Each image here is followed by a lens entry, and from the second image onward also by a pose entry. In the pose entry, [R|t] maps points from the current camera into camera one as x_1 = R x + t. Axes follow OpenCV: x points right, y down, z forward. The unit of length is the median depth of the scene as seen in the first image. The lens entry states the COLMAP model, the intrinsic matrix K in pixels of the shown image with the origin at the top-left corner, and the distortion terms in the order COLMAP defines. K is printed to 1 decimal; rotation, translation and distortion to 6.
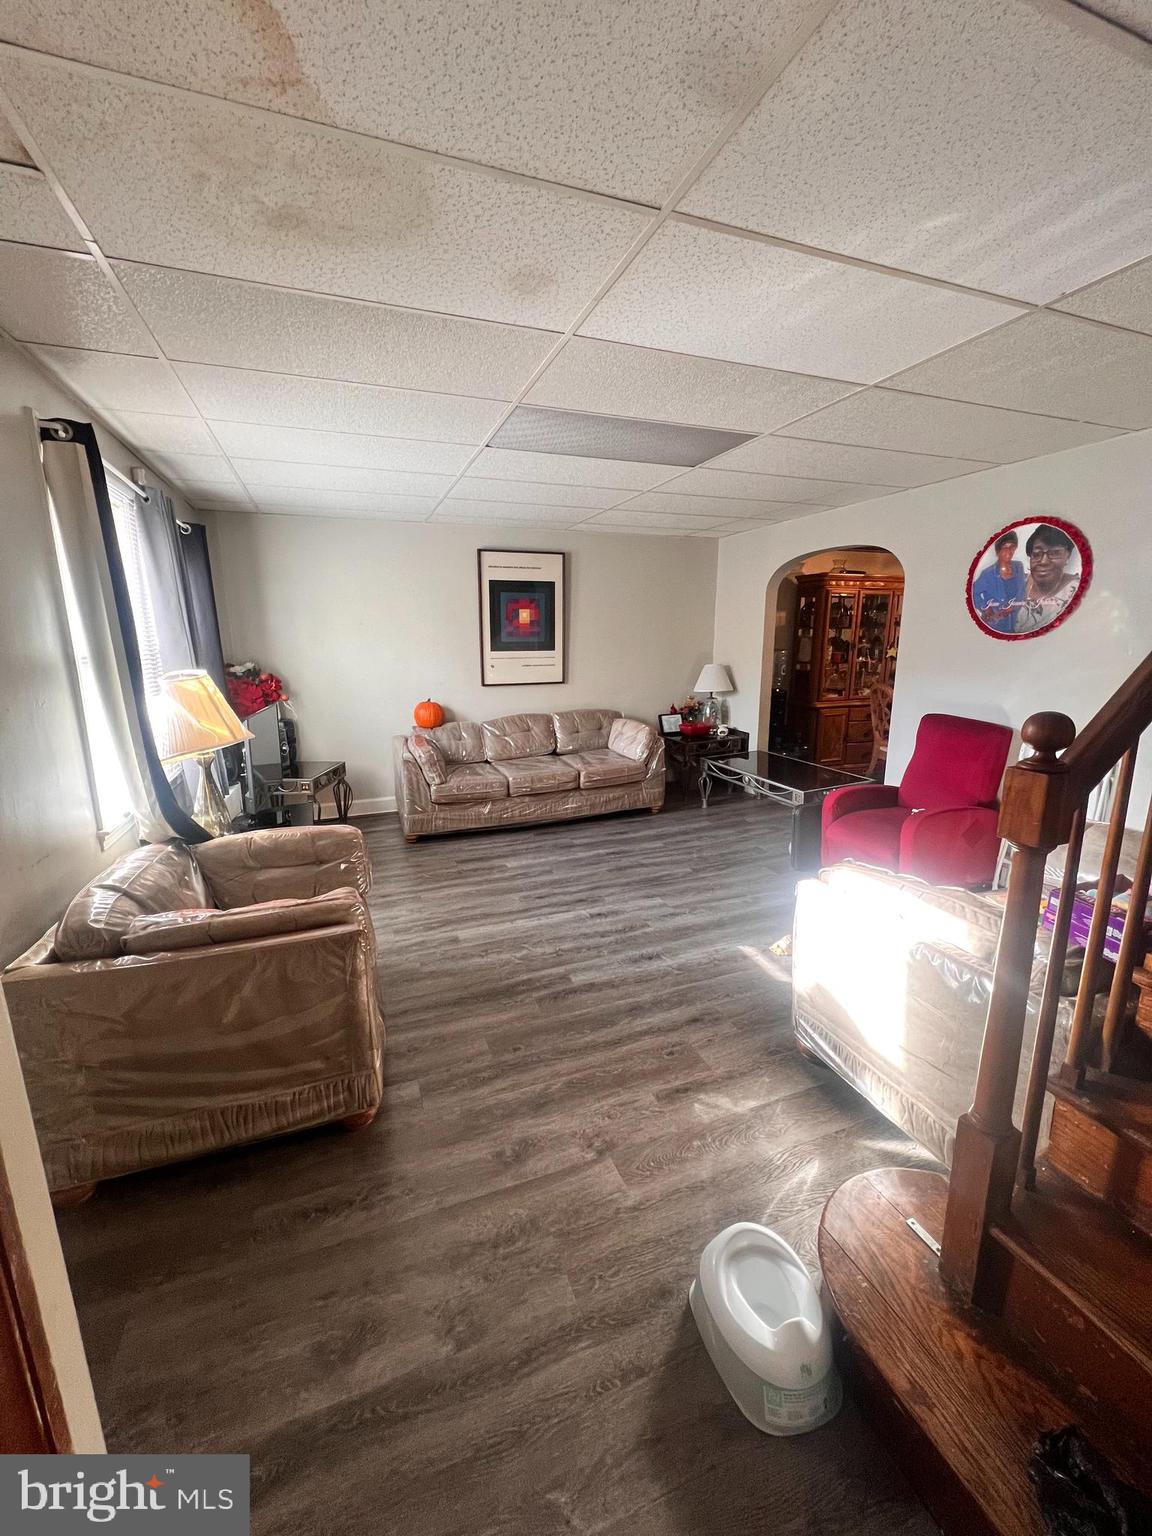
lens RADIAL K [[614.2, 0, 576.3], [0, 614.2, 770.5], [0, 0, 1]] dist [0.000431, 0.000022]
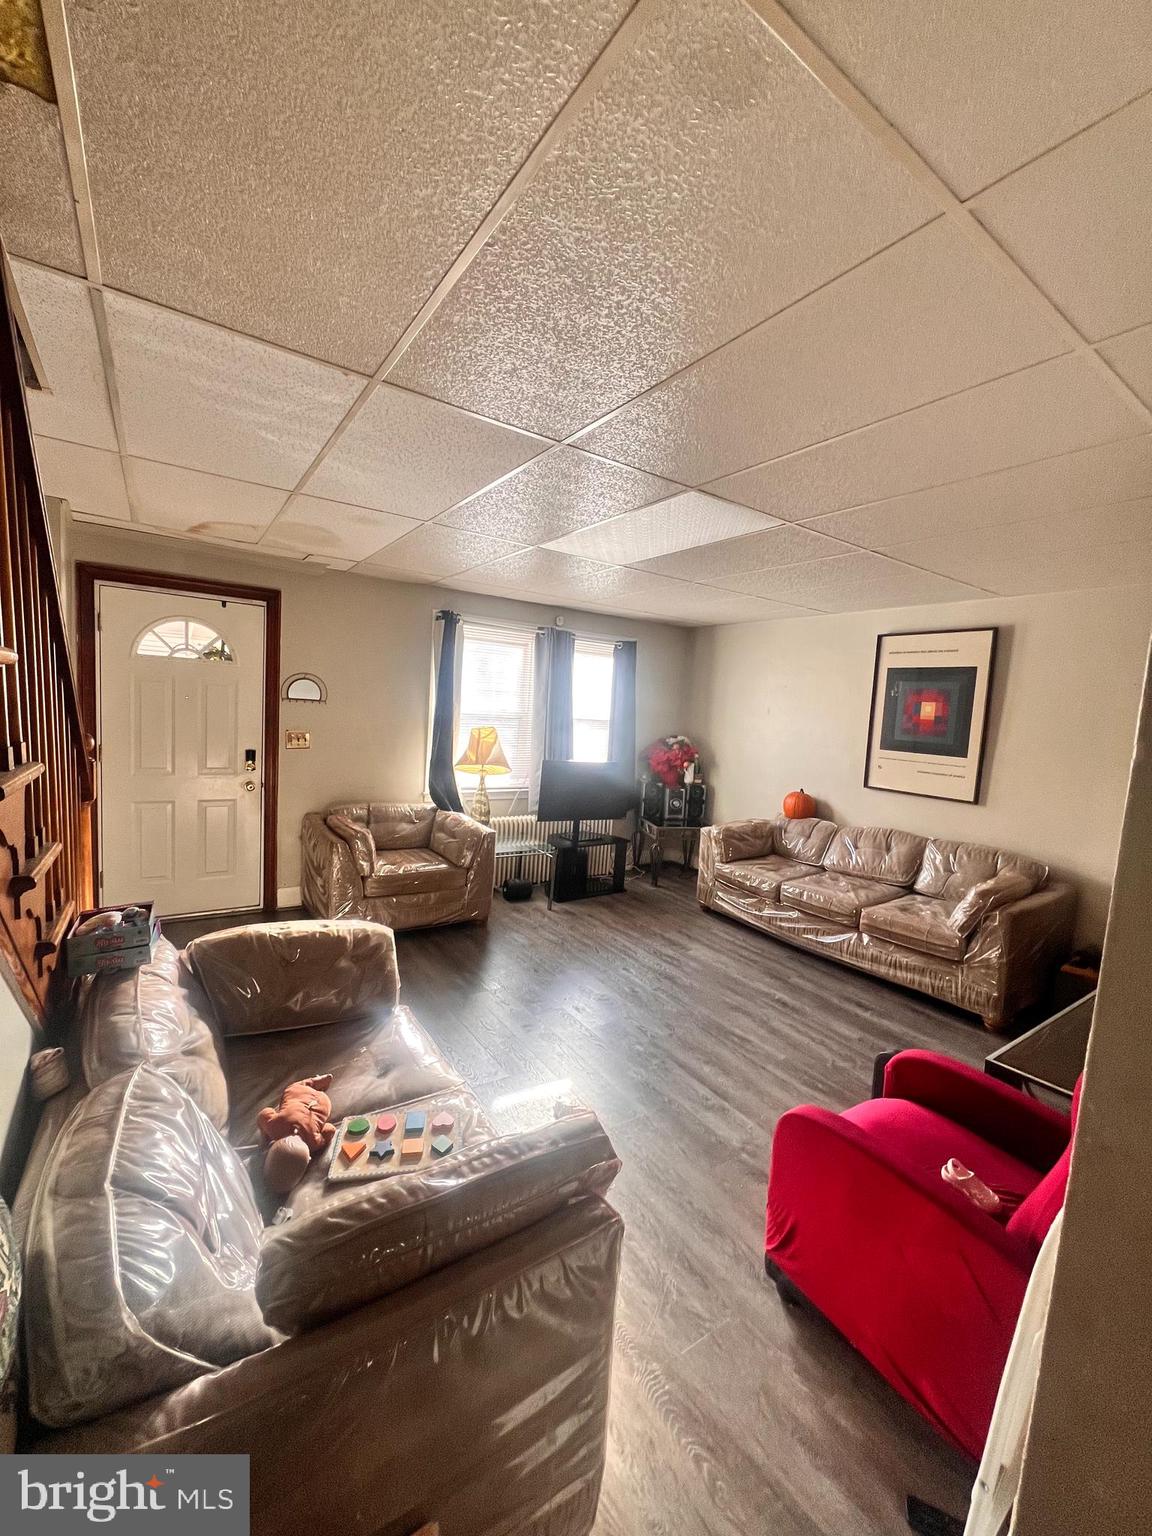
lens RADIAL K [[614.2, 0, 577.7], [0, 614.2, 768.2], [0, 0, 1]] dist [0.000431, 0.000022]
pose [[0.227764, 0.116554, -0.966715, 0.595942], [-0.274979, 0.960098, 0.050969, -0.098279], [0.934082, 0.254218, 0.250726, 0.406120]]
